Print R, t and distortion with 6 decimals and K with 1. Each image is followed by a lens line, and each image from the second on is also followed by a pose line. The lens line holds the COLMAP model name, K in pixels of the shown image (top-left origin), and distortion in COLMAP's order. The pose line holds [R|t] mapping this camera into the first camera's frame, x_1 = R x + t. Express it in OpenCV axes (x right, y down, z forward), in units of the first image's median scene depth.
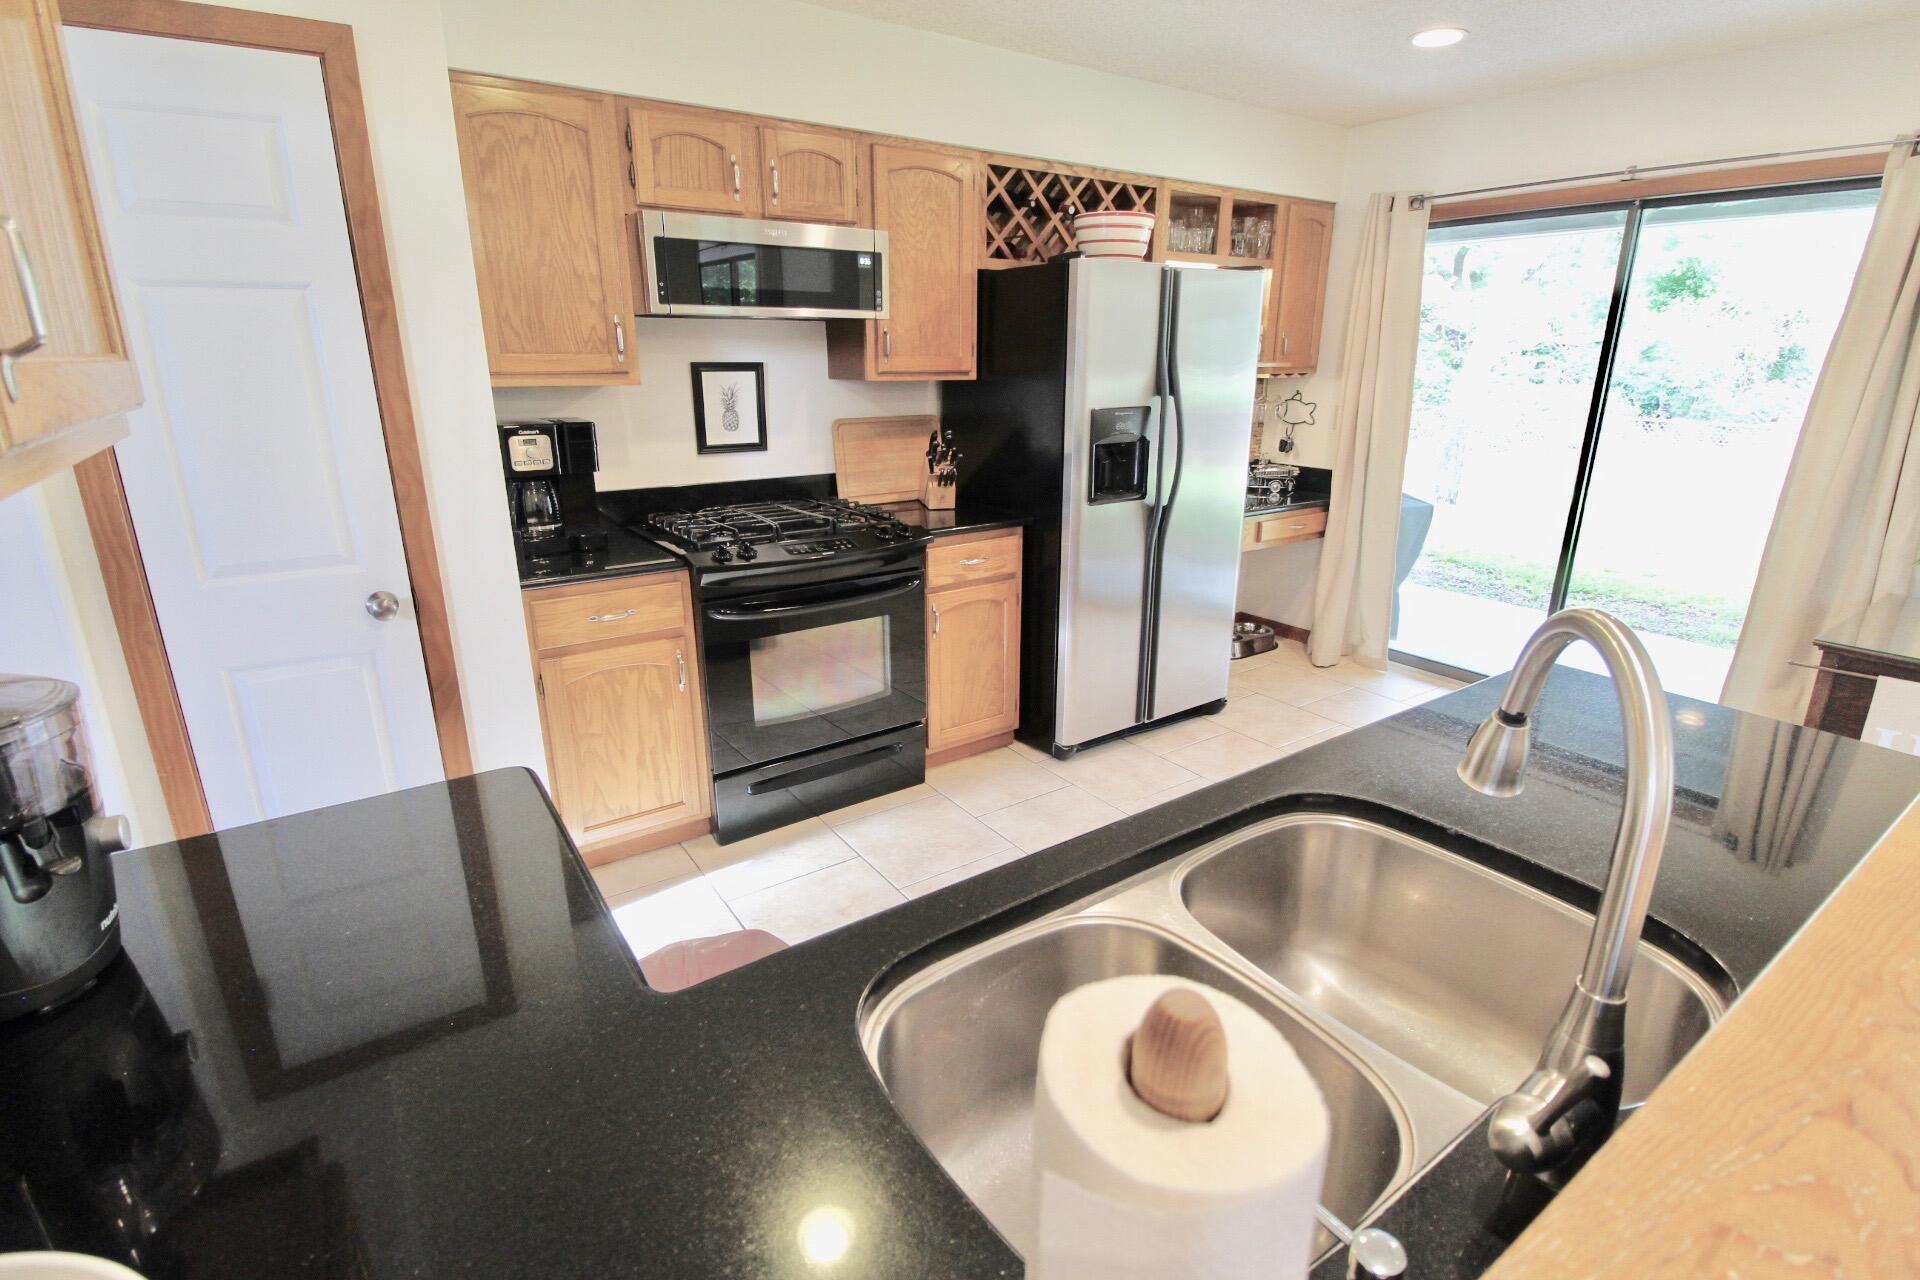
lens RADIAL K [[893.3, 0, 963.2], [0, 893.3, 643.4], [0, 0, 1]] dist [-0.015852, -0.003141]
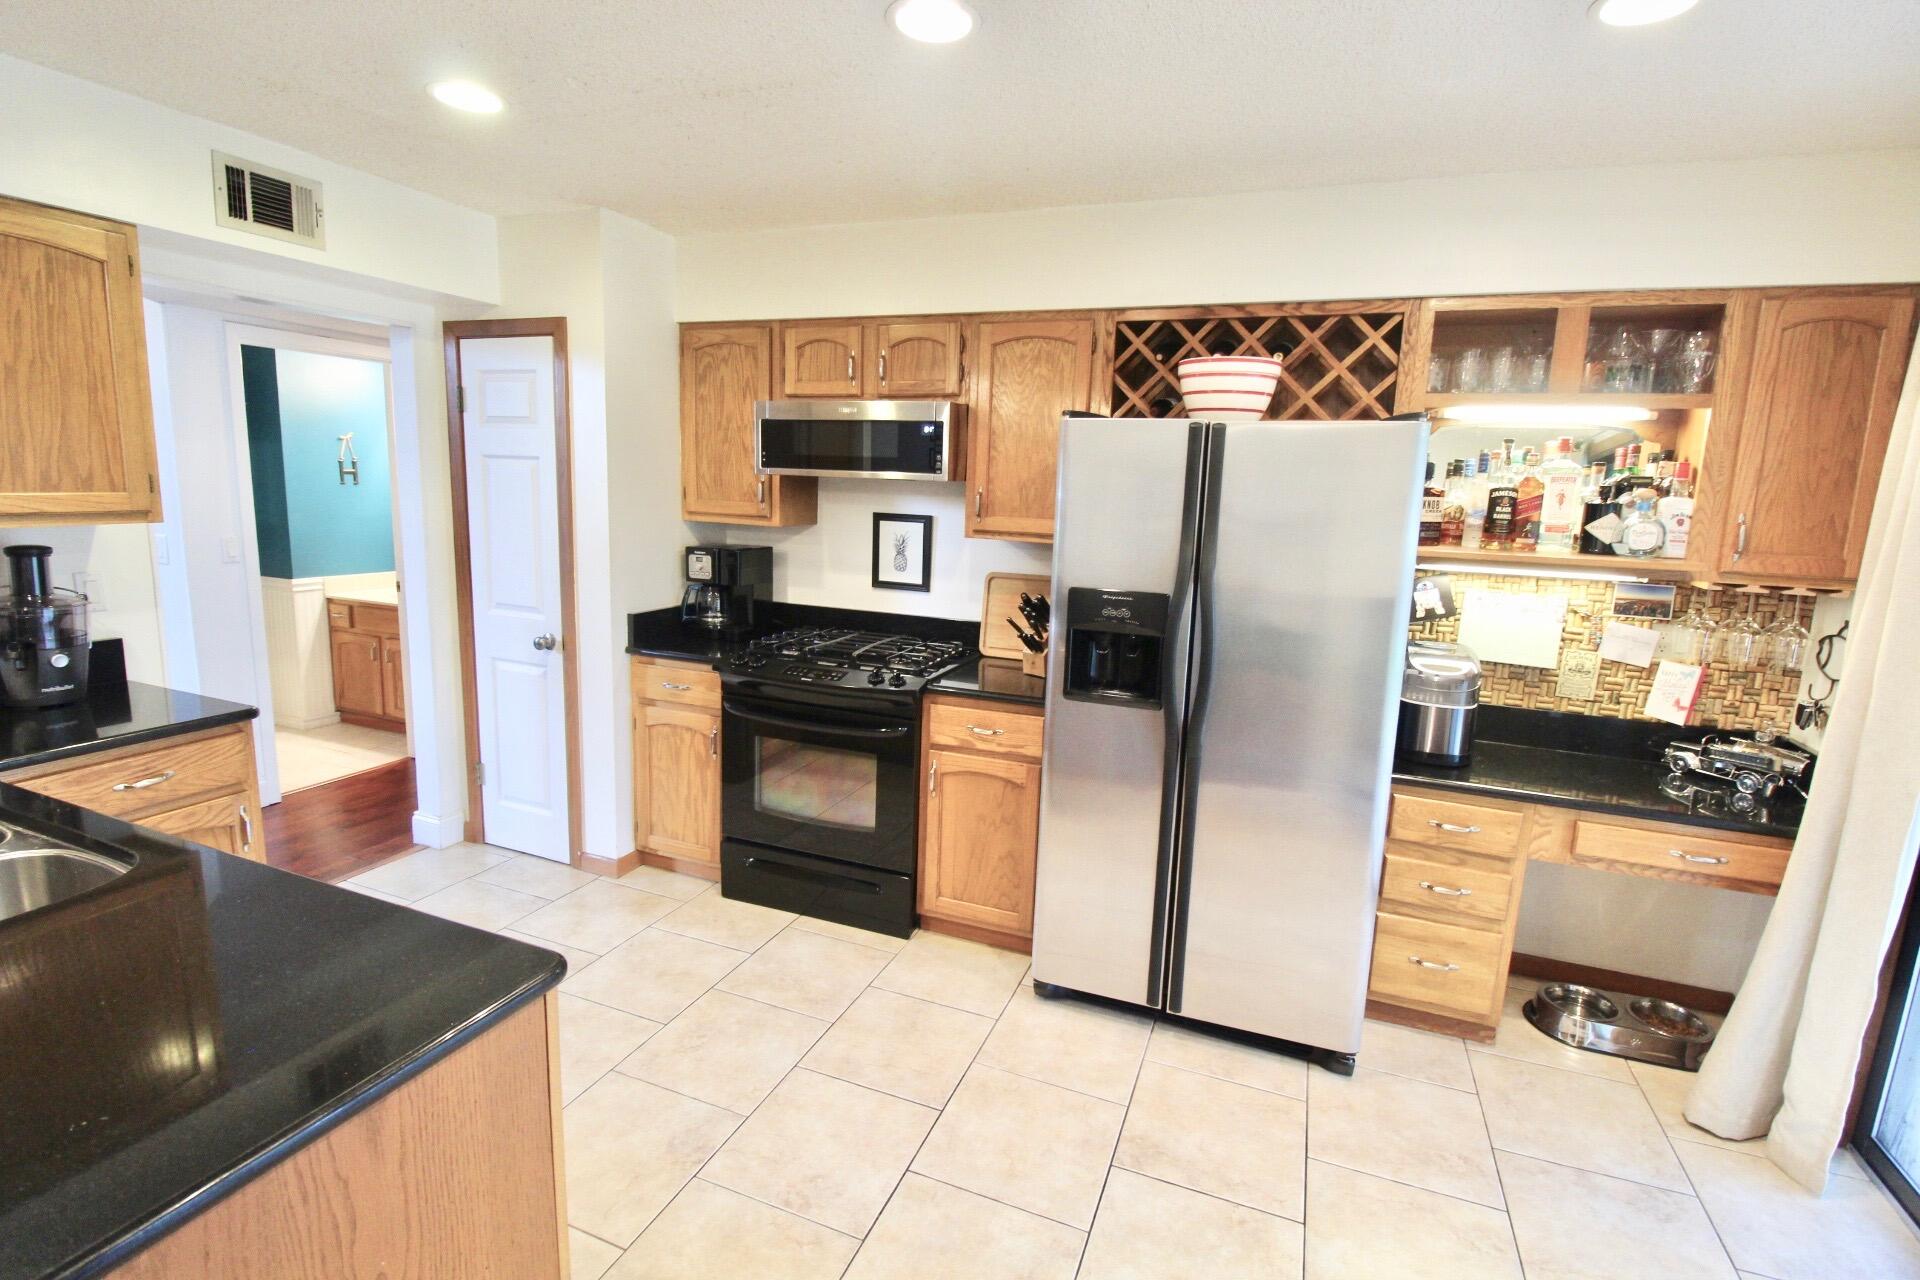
lens RADIAL K [[893.3, 0, 969.2], [0, 893.3, 635.6], [0, 0, 1]] dist [-0.015852, -0.003141]
pose [[0.559172, 0.156829, -0.814083, 0.750968], [-0.290050, 0.956896, -0.014886, -0.169398], [0.776658, 0.244449, 0.580558, 0.424184]]
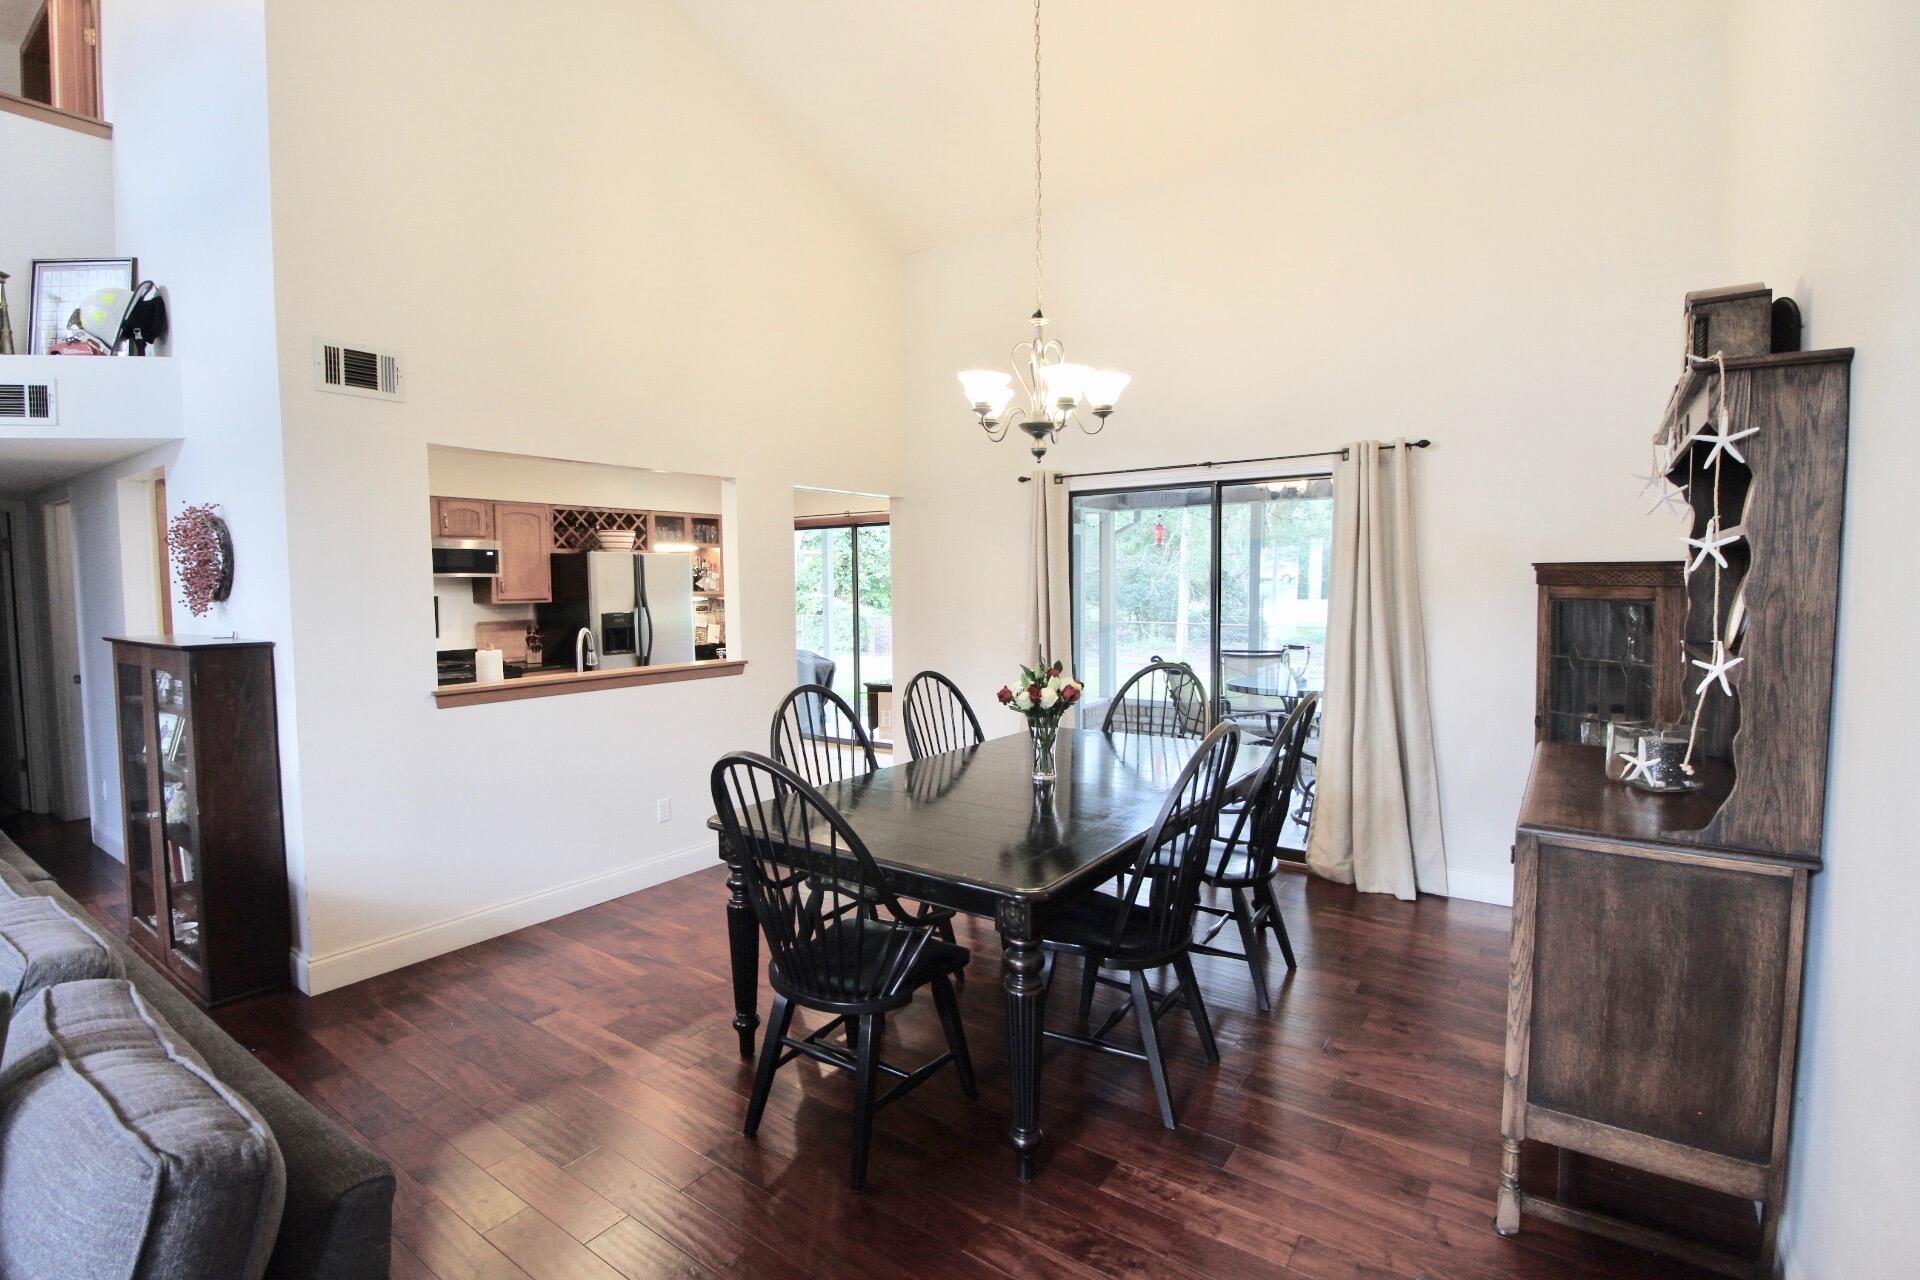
lens RADIAL K [[893.3, 0, 978.7], [0, 893.3, 650.0], [0, 0, 1]] dist [-0.015852, -0.003141]
pose [[0.932687, -0.037193, 0.358765, 0.209846], [0.120849, 0.969401, -0.213676, 0.409444], [-0.339839, 0.242650, 0.908642, -1.307431]]
